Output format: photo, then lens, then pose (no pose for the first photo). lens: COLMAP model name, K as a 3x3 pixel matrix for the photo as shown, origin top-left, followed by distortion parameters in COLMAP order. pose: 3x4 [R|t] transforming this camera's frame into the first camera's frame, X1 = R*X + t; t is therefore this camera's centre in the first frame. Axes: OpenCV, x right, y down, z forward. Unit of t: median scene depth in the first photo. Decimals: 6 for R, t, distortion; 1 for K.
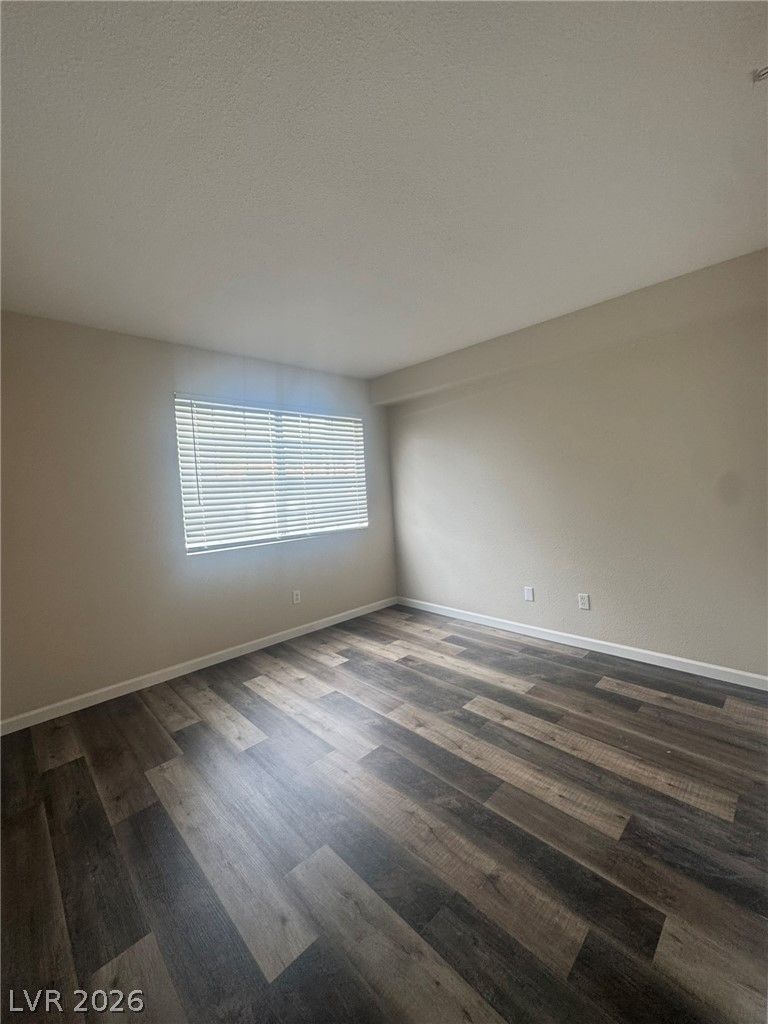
lens RADIAL K [[410.5, 0, 385.4], [0, 410.5, 513.2], [0, 0, 1]] dist [-0.000167, -0.000105]
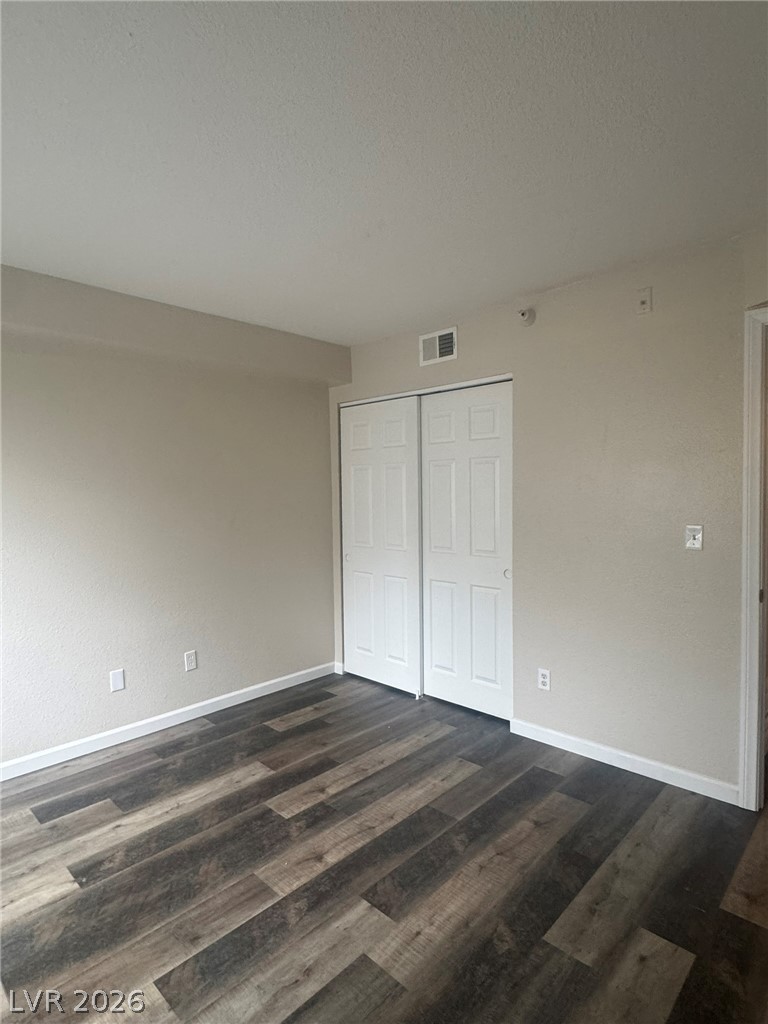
lens RADIAL K [[550.3, 0, 386.0], [0, 550.3, 512.4], [0, 0, 1]] dist [0.000025, 0.000750]
pose [[-0.036831, 0.015812, 0.999196, -0.747448], [0.080630, 0.996662, -0.012800, -0.037173], [-0.996063, 0.080094, -0.037983, 0.766410]]
